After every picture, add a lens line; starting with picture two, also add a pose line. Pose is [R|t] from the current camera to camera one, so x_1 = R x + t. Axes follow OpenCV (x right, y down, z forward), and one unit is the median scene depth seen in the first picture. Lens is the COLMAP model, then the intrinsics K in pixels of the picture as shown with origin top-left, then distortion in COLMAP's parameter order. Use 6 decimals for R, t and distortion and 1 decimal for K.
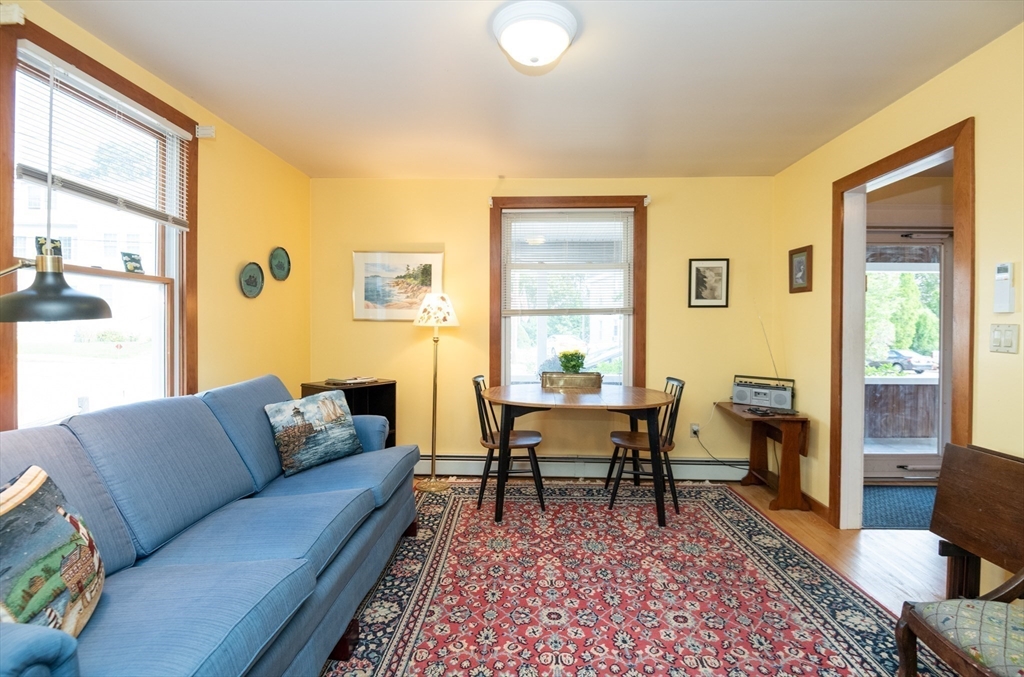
lens RADIAL K [[482.6, 0, 511.3], [0, 482.6, 332.6], [0, 0, 1]] dist [-0.010963, -0.006427]
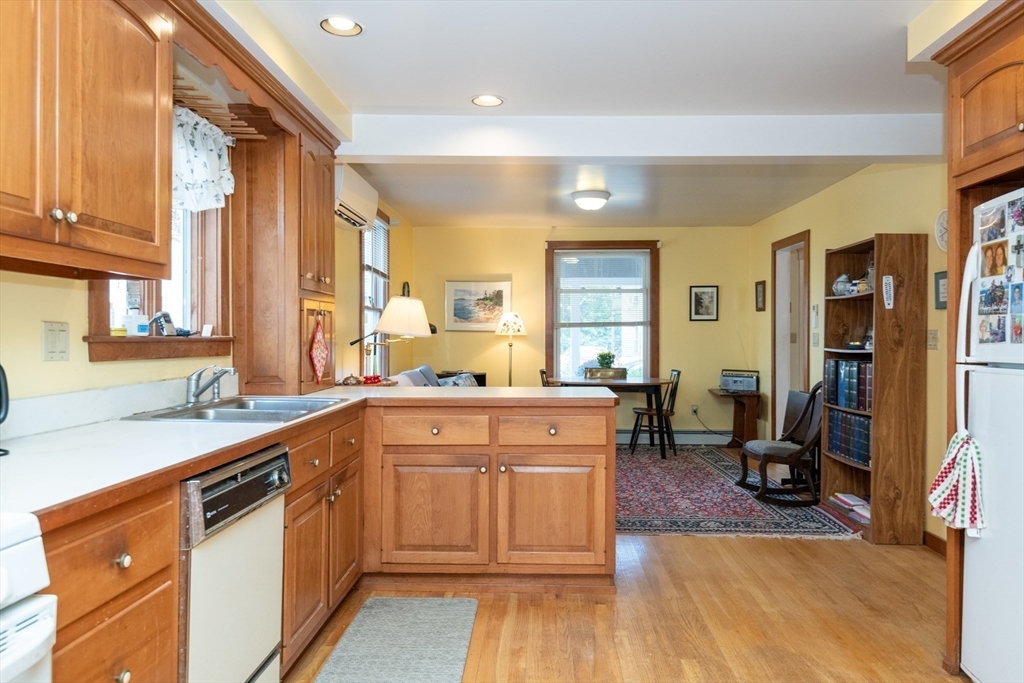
lens RADIAL K [[730.4, 0, 511.5], [0, 730.4, 341.5], [0, 0, 1]] dist [-0.001944, 0.000148]
pose [[0.999916, -0.004016, 0.012295, -0.170840], [0.004065, 0.999984, -0.004008, 0.012955], [-0.012279, 0.004057, 0.999916, -1.096883]]
